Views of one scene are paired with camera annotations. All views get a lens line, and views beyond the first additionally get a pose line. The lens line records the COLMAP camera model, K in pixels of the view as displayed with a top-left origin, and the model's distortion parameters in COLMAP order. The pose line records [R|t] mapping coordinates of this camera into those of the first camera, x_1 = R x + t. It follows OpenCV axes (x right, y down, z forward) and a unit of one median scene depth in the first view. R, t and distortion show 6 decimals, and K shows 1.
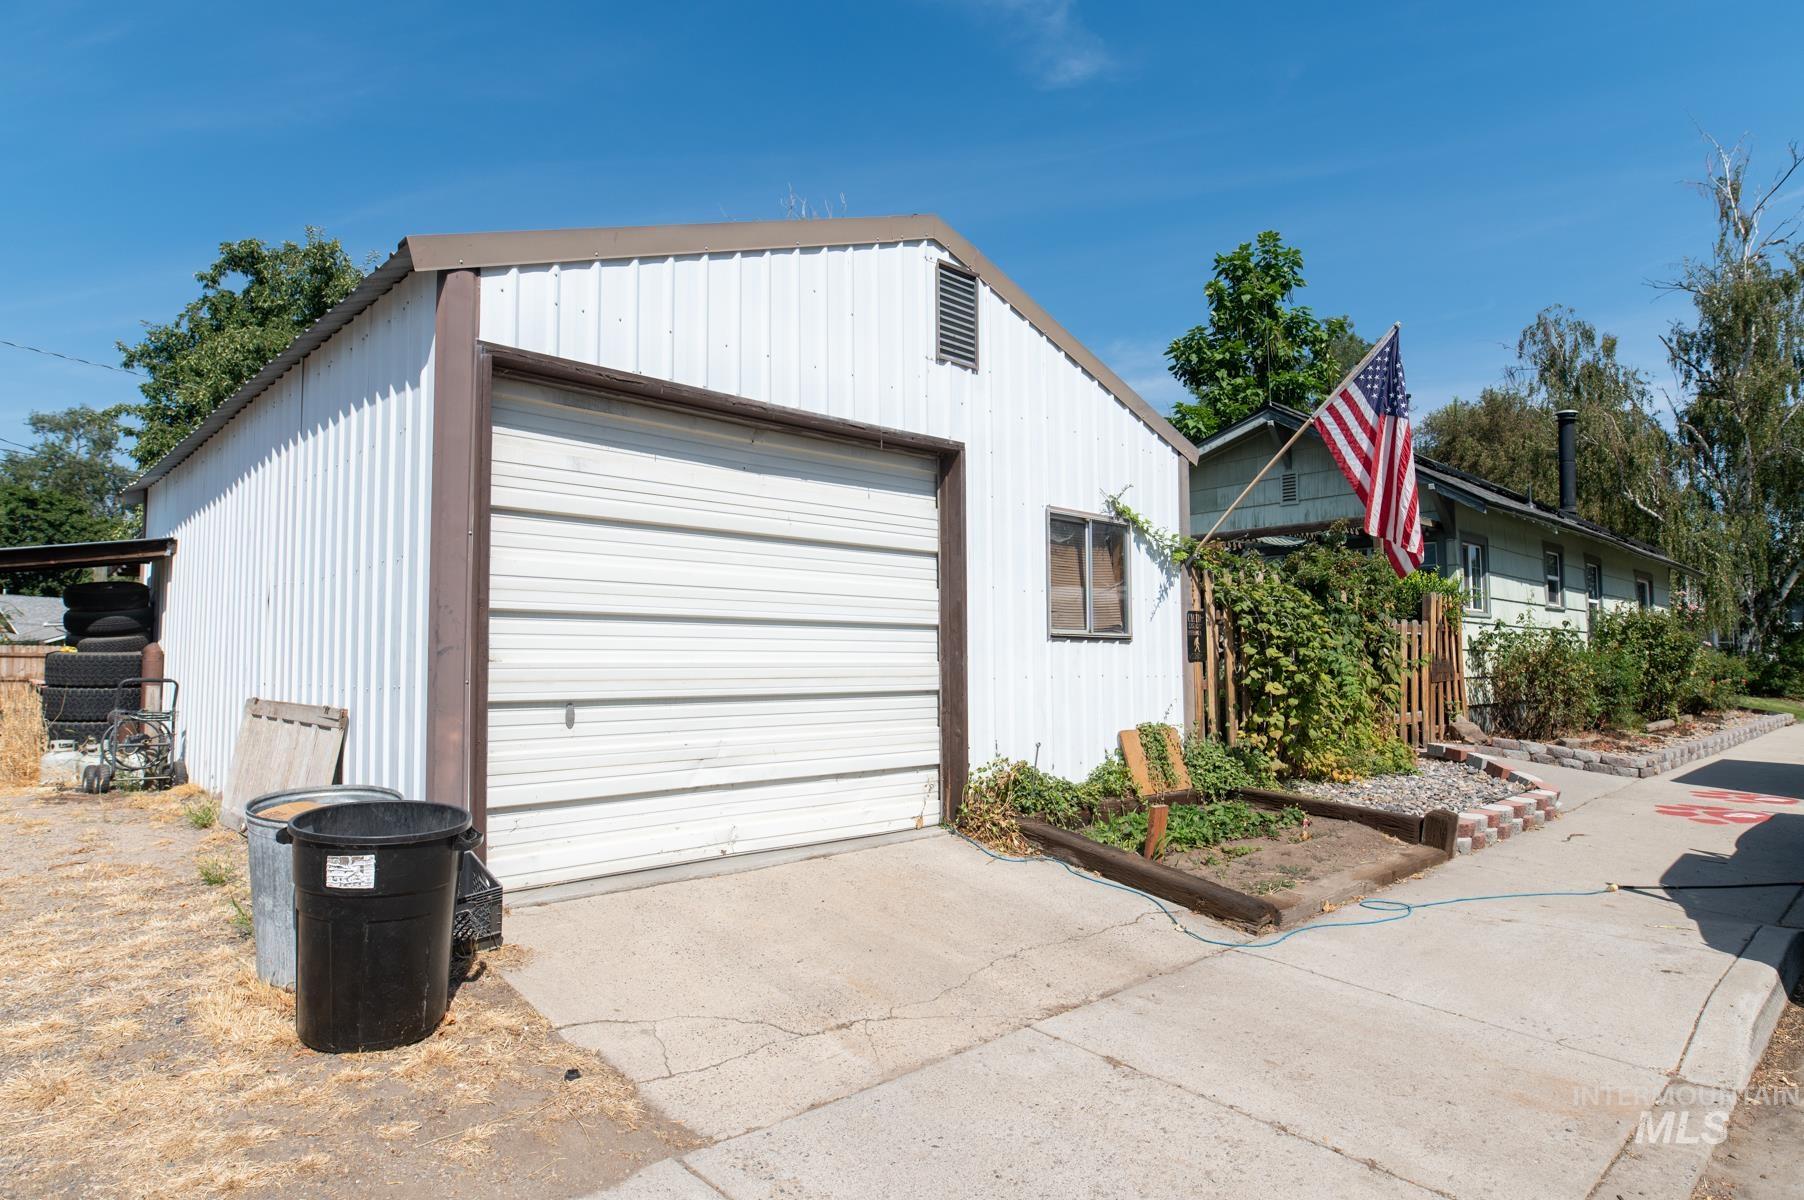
lens RADIAL K [[1037.5, 0, 915.5], [0, 1037.5, 596.6], [0, 0, 1]] dist [-0.024876, 0.002306]
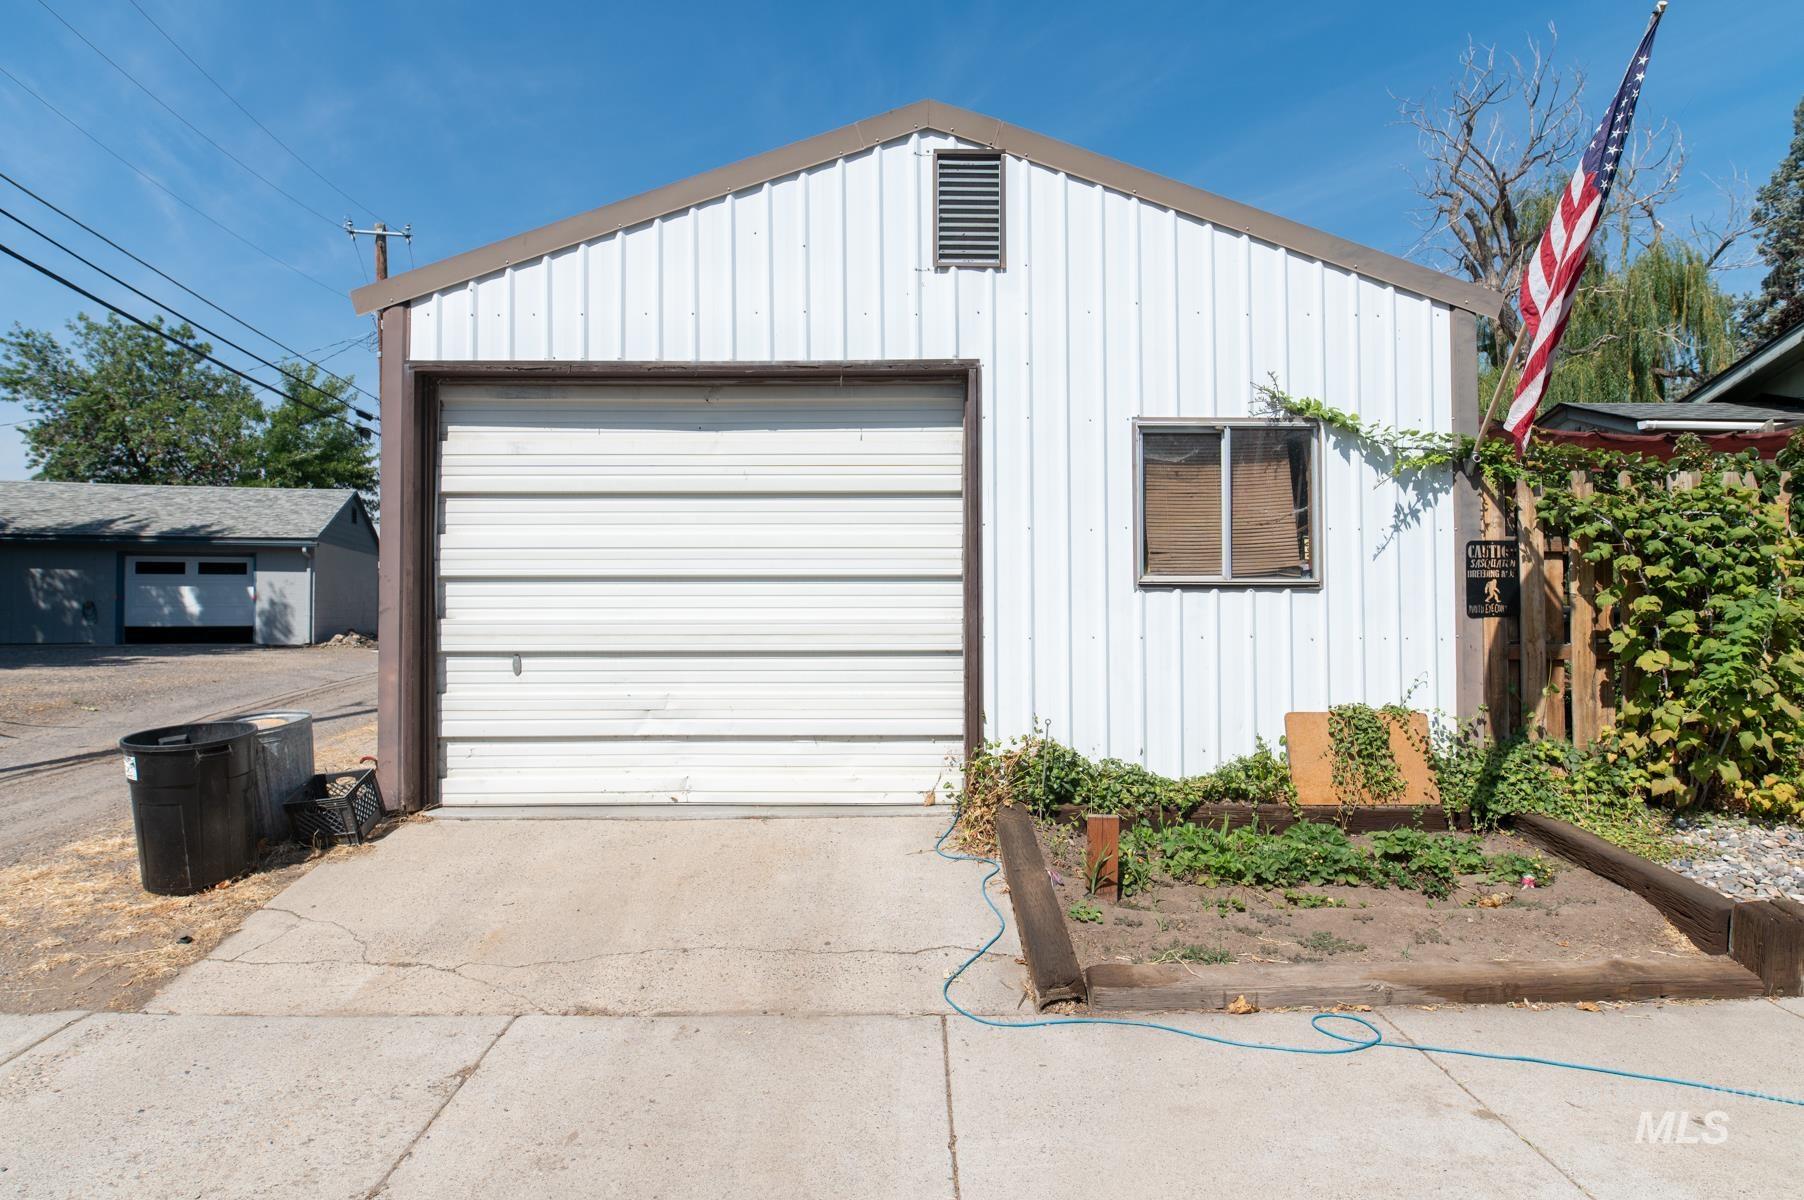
lens RADIAL K [[1037.5, 0, 915.5], [0, 1037.5, 596.6], [0, 0, 1]] dist [-0.024876, 0.002306]
pose [[0.726091, -0.006857, -0.687565, 0.594012], [0.045093, 0.998273, 0.037664, 0.010483], [0.686119, -0.058352, 0.725146, 0.346681]]
